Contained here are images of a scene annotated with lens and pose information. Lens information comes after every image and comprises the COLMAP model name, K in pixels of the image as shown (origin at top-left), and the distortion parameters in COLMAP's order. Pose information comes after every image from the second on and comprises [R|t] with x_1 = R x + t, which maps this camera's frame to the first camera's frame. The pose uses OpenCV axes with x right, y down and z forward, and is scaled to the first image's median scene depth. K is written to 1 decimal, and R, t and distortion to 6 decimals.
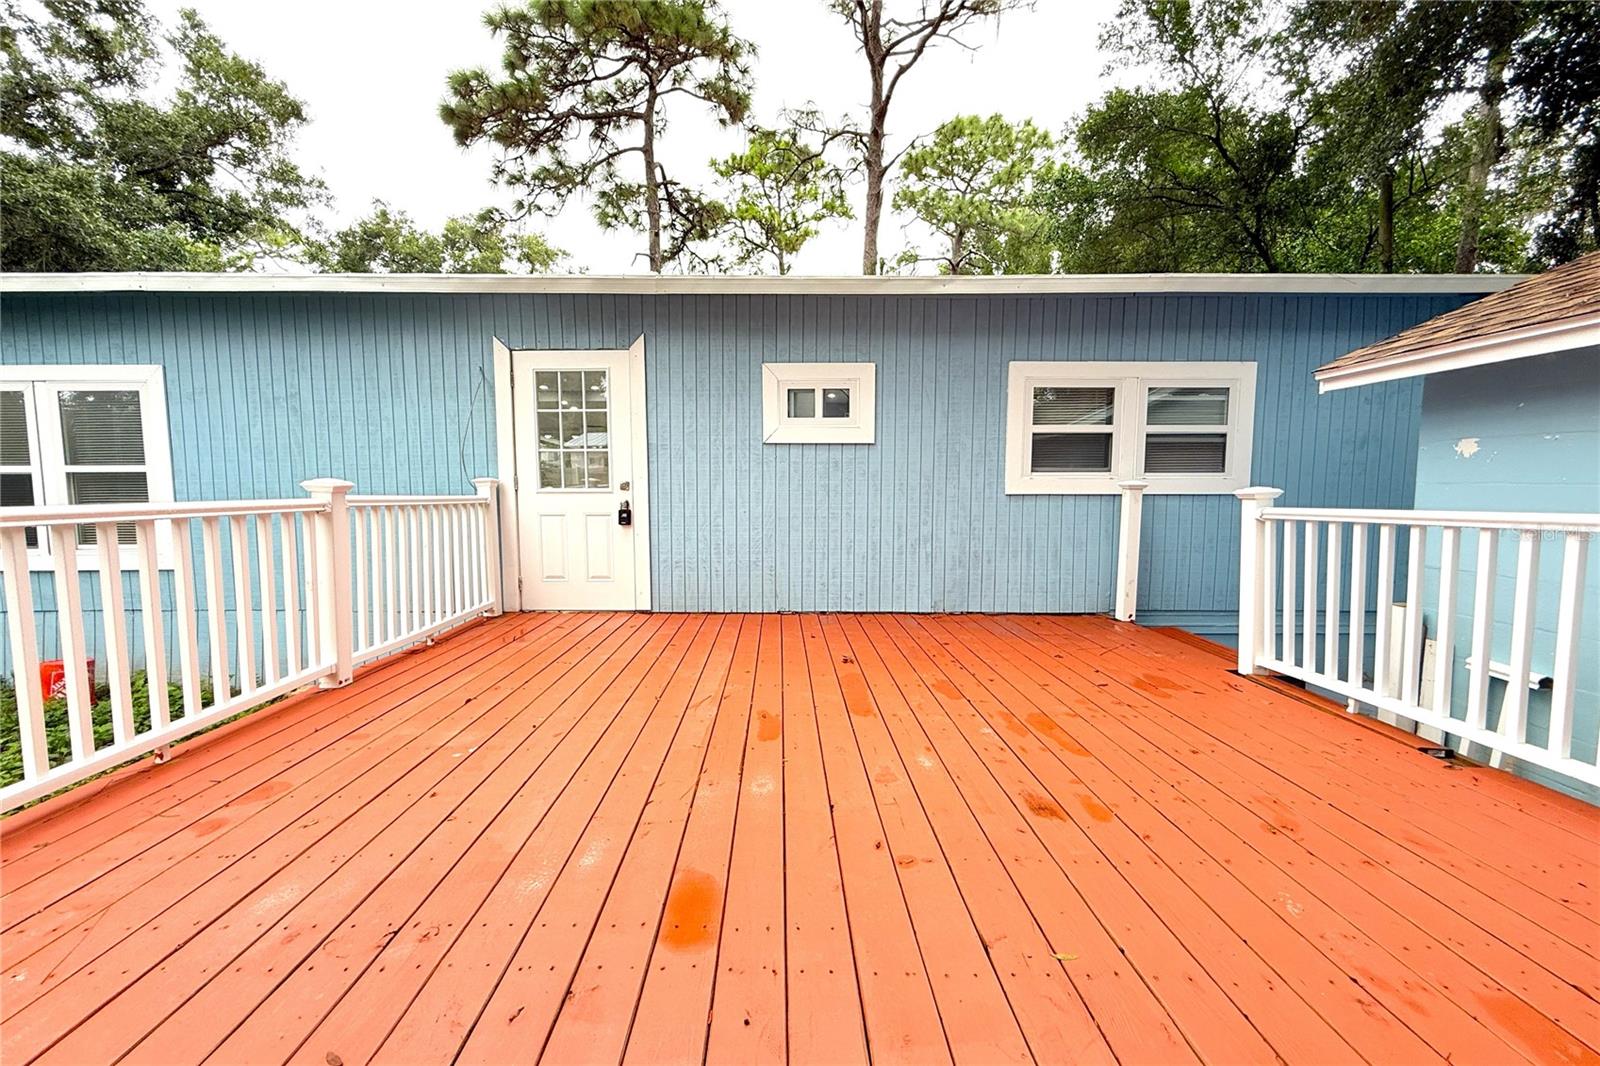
lens RADIAL K [[637.0, 0, 794.2], [0, 637.0, 576.8], [0, 0, 1]] dist [0.016002, -0.015771]
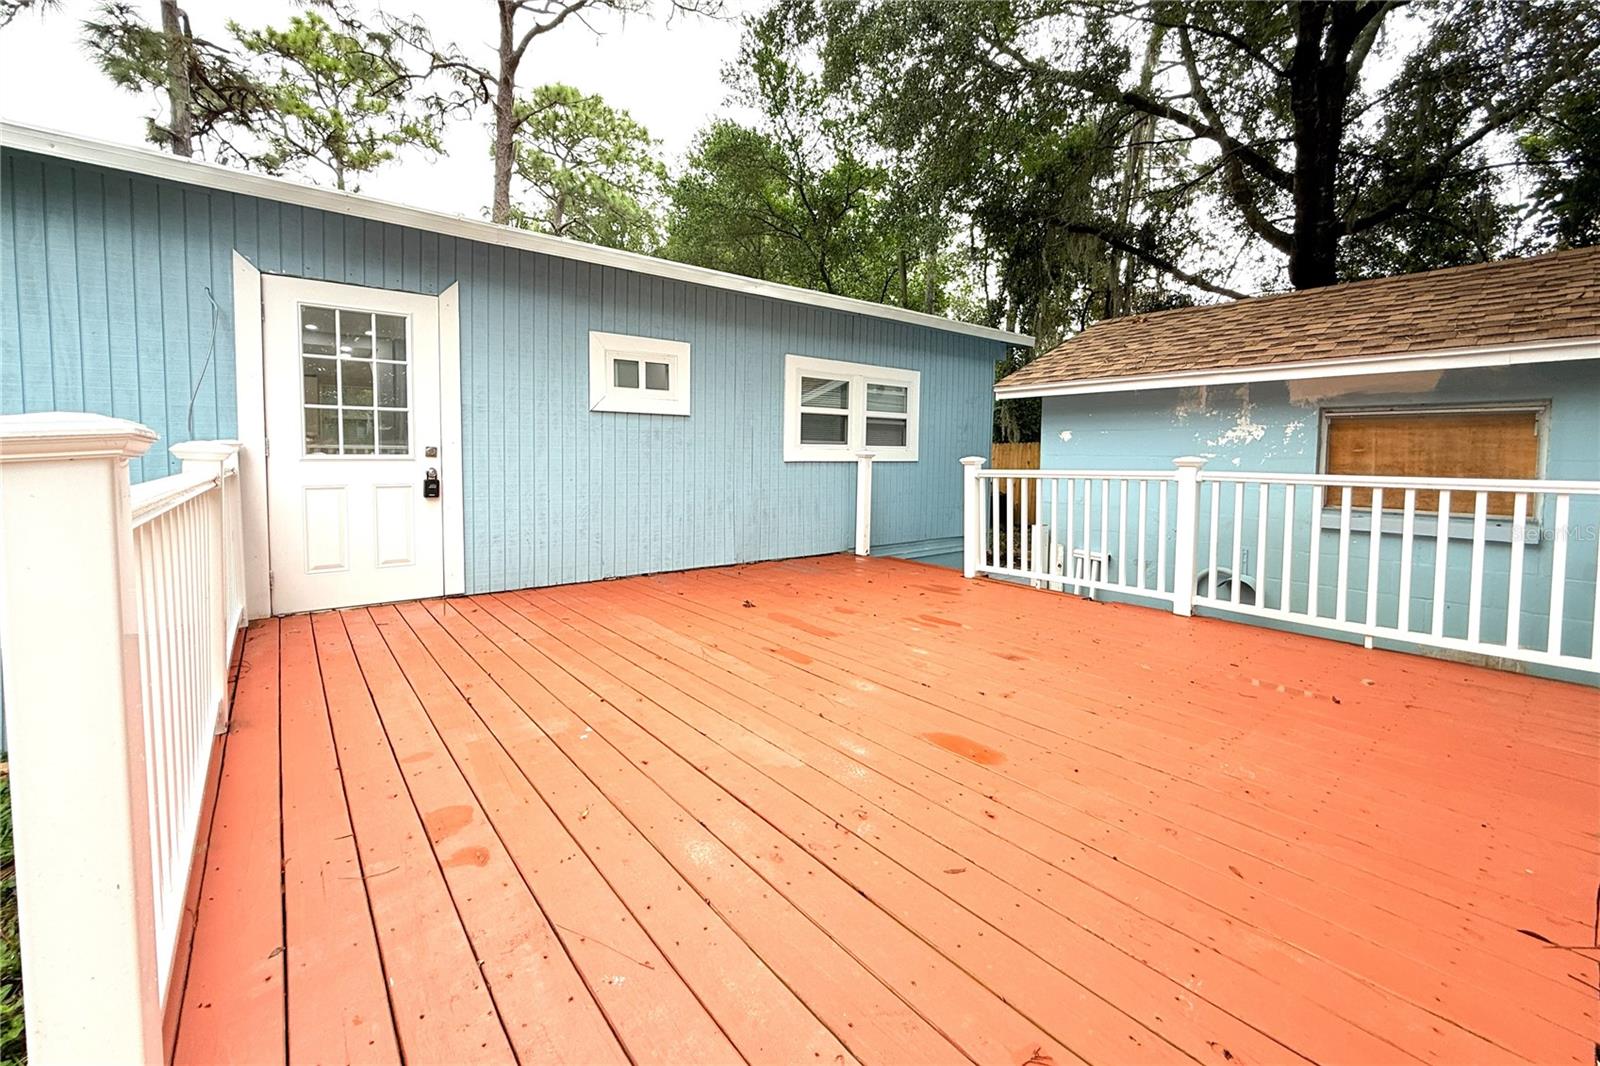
lens RADIAL K [[643.3, 0, 794.4], [0, 643.3, 533.9], [0, 0, 1]] dist [0.001988, -0.000112]
pose [[0.786954, -0.070620, 0.612957, -0.421556], [0.078933, 0.996788, 0.013503, -0.005510], [-0.611942, 0.037757, 0.790001, 0.017902]]
